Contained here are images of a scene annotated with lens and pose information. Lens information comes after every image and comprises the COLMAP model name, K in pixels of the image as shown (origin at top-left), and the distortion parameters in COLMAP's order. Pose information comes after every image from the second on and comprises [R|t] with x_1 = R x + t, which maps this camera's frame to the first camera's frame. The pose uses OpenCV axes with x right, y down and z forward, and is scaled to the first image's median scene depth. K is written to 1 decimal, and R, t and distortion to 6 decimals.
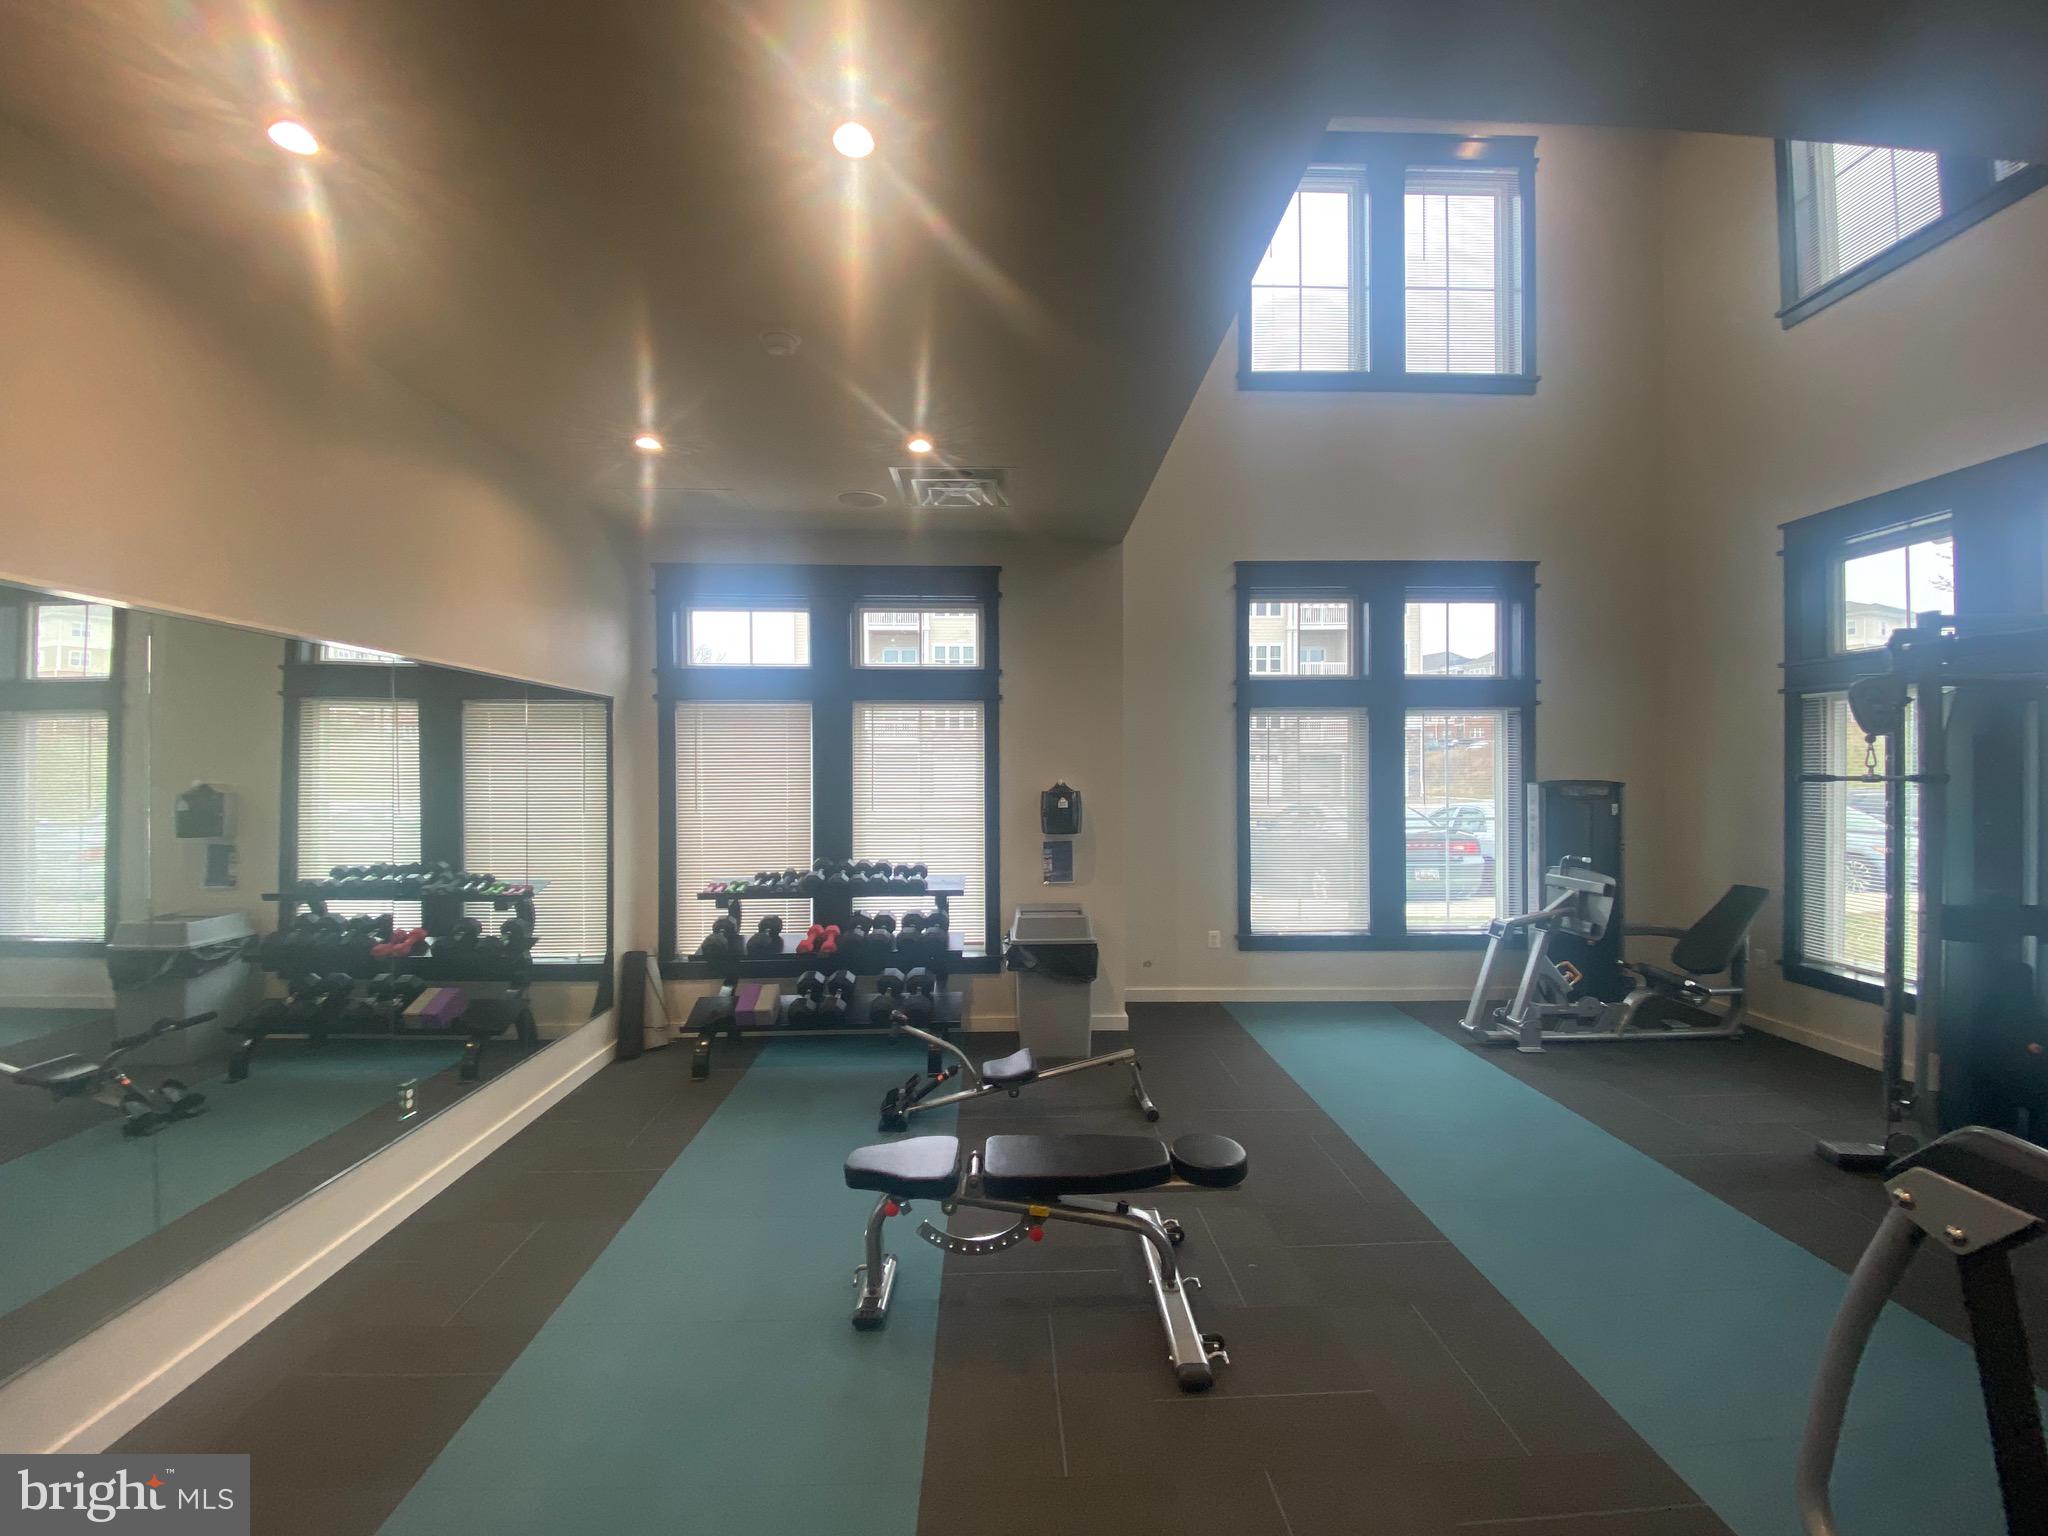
lens RADIAL K [[828.9, 0, 1027.6], [0, 828.9, 756.7], [0, 0, 1]] dist [0.010098, -0.011632]
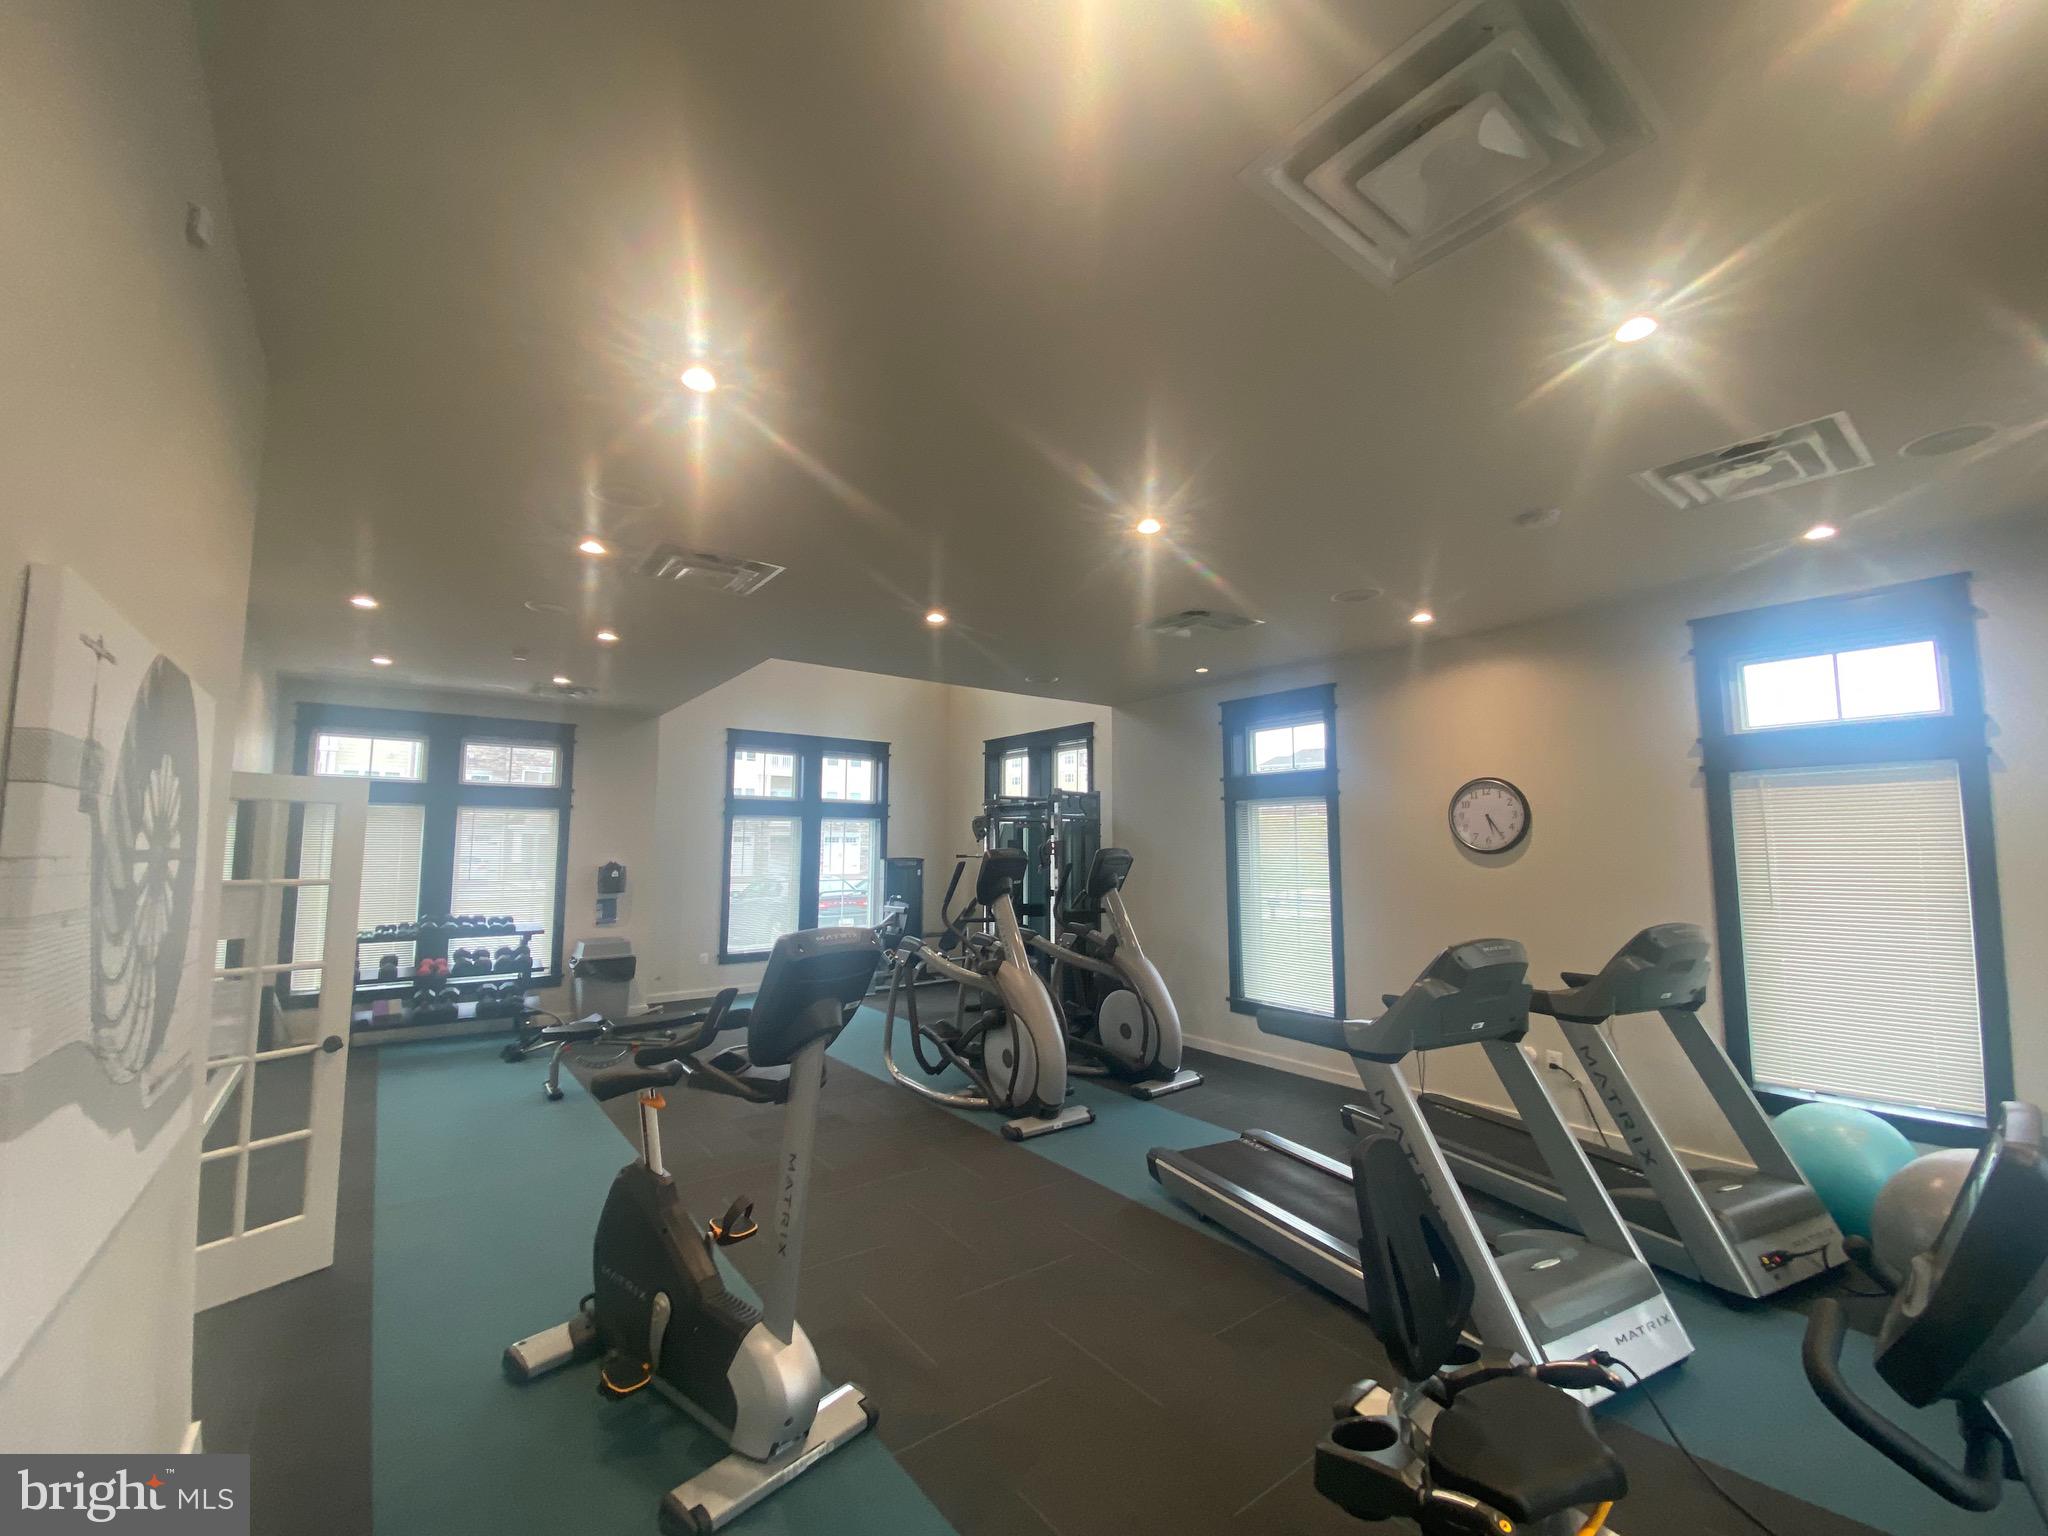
lens RADIAL K [[828.9, 0, 1040.9], [0, 828.9, 758.9], [0, 0, 1]] dist [0.010098, -0.011632]
pose [[0.798982, 0.067725, 0.597529, -0.297299], [-0.007843, 0.994727, -0.102257, -0.008240], [-0.601304, 0.077015, 0.795300, -0.875325]]
